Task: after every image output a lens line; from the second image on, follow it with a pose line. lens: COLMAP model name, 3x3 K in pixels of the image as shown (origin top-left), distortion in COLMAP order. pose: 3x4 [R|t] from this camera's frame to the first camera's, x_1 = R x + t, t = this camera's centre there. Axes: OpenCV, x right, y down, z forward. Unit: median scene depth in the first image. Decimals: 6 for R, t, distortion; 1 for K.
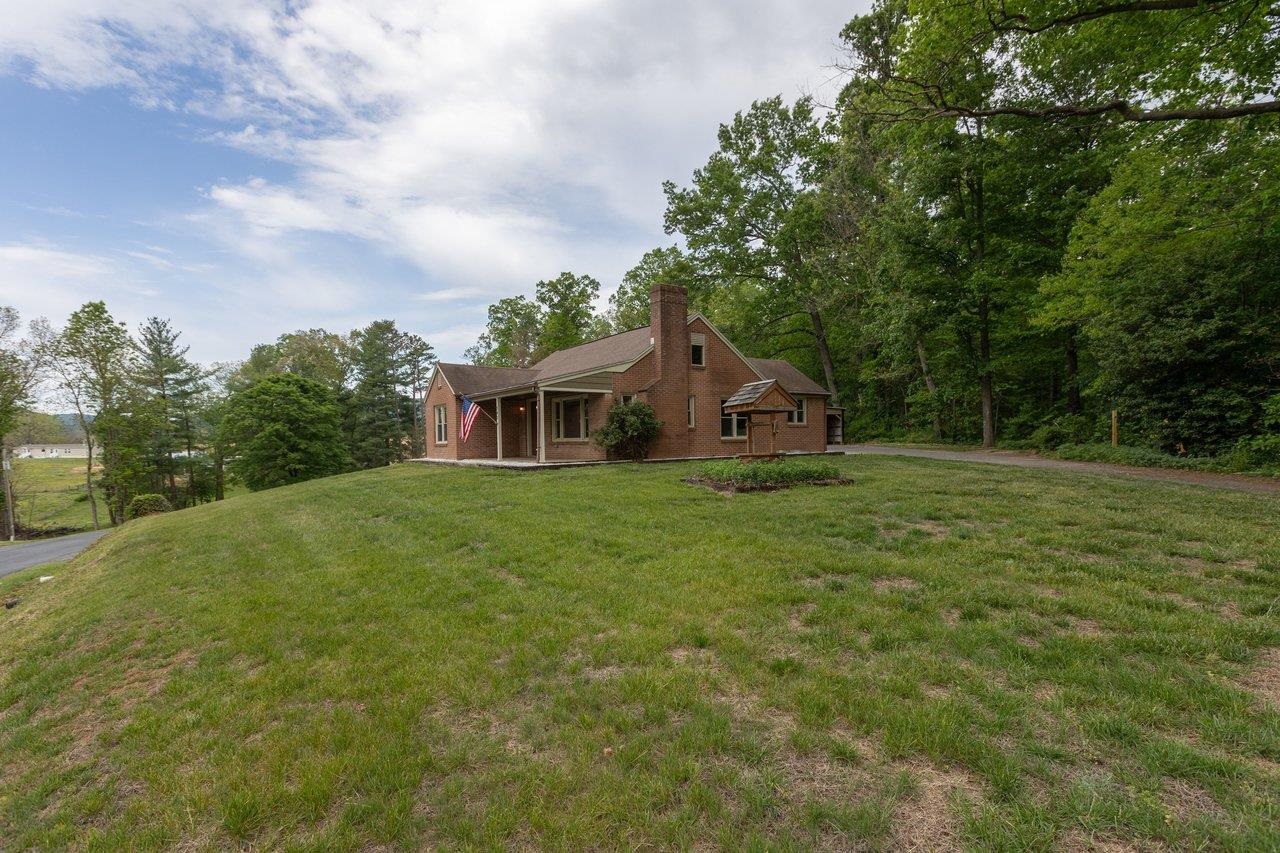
lens RADIAL K [[571.9, 0, 639.9], [0, 571.9, 401.4], [0, 0, 1]] dist [0.001275, 0.000255]
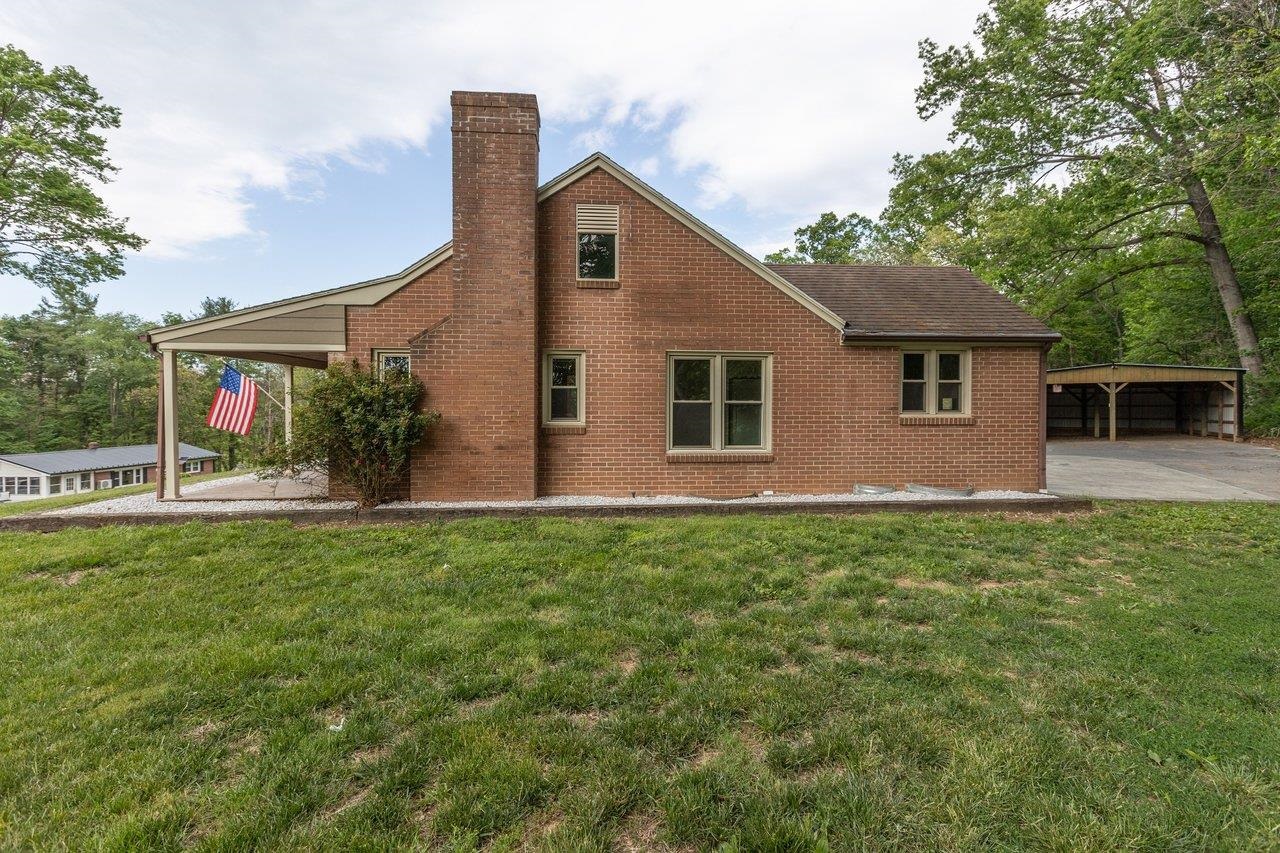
lens RADIAL K [[563.4, 0, 641.0], [0, 563.4, 389.7], [0, 0, 1]] dist [0.000103, 0.000009]
pose [[0.855472, 0.002449, -0.517844, 0.325157], [0.019289, 0.999144, 0.036590, 0.003495], [0.517490, -0.041290, 0.854692, 0.612820]]
